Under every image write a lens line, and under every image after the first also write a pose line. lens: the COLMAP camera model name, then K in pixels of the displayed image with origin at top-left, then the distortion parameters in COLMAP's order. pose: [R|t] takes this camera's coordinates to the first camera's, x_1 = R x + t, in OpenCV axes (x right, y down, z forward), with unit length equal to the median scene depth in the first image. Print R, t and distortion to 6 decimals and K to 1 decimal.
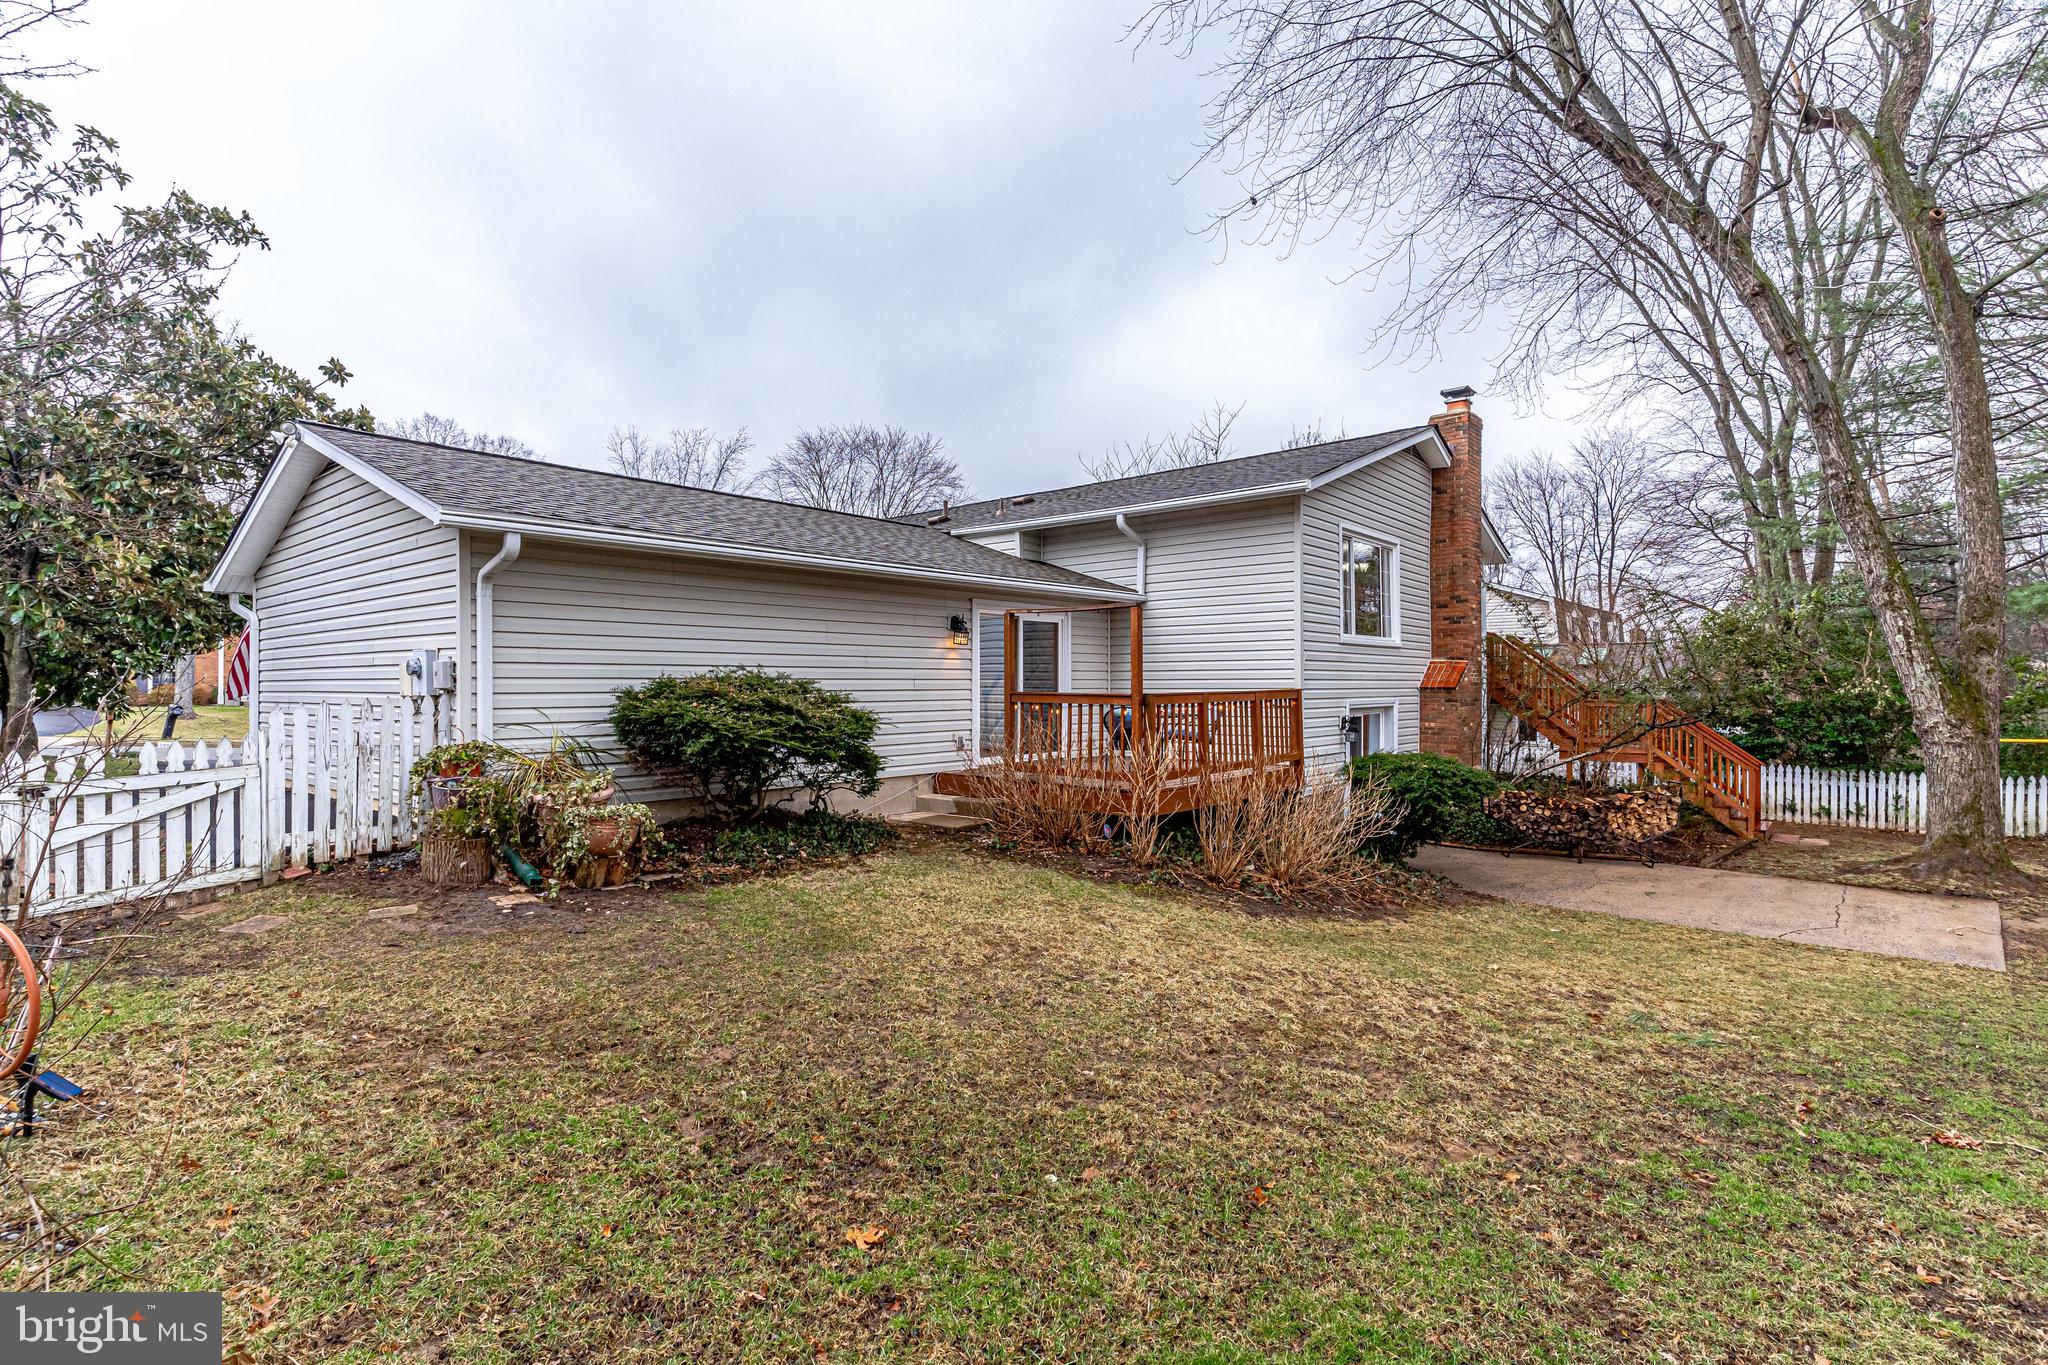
lens RADIAL K [[971.9, 0, 1032.7], [0, 971.9, 683.0], [0, 0, 1]] dist [0.003387, 0.000135]
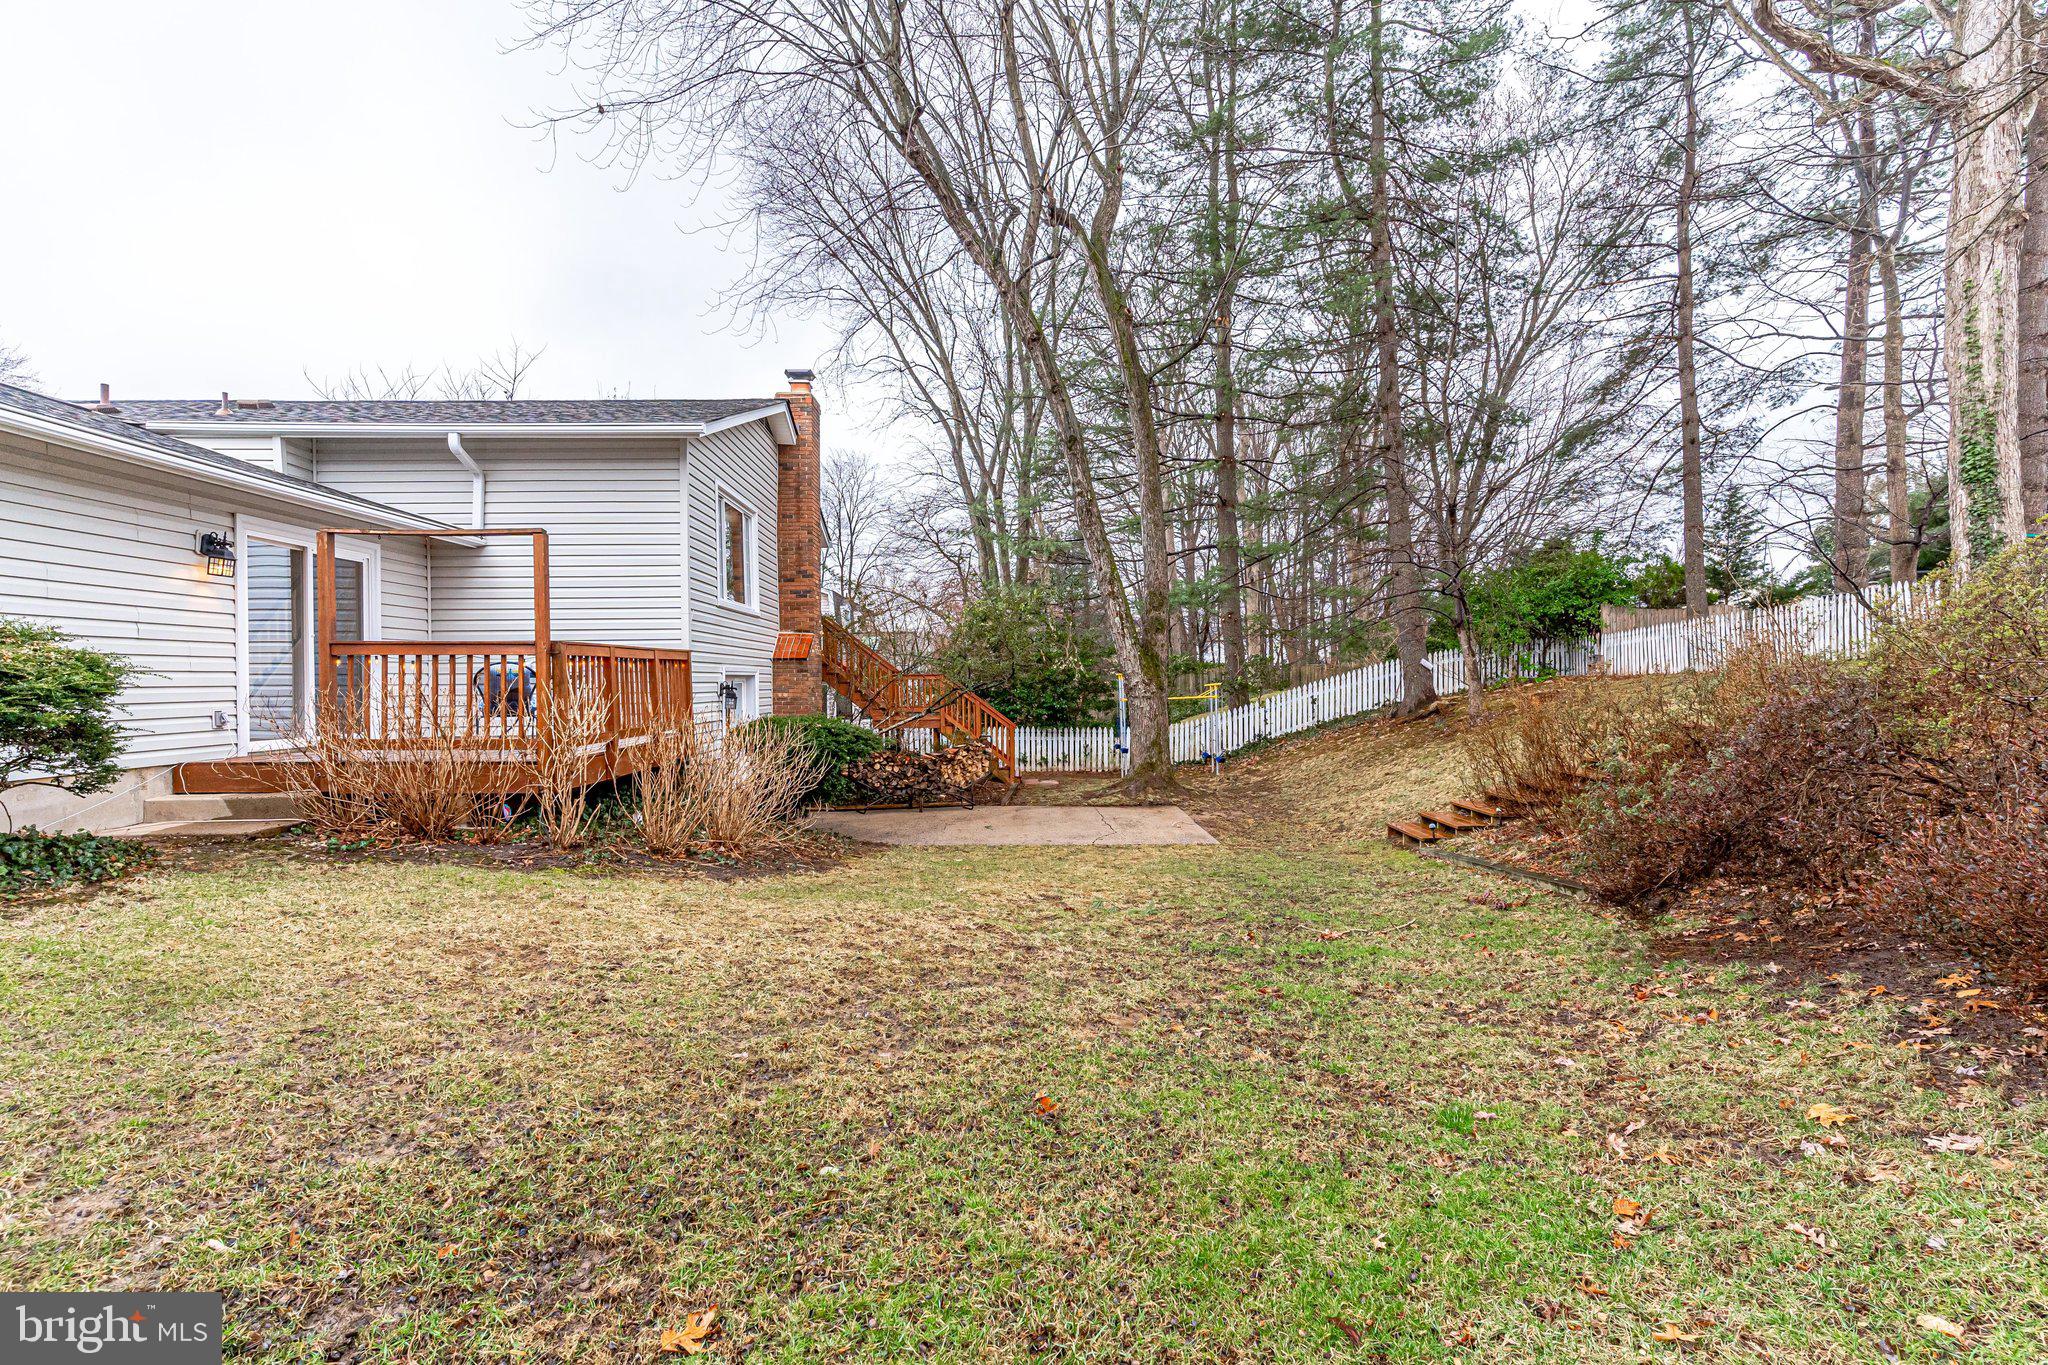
lens RADIAL K [[971.9, 0, 1032.7], [0, 971.9, 683.0], [0, 0, 1]] dist [0.003387, 0.000135]
pose [[0.740808, -0.010286, 0.671638, -0.104462], [0.008630, 0.999946, 0.005795, 0.034535], [-0.671661, 0.001504, 0.740857, 0.091626]]
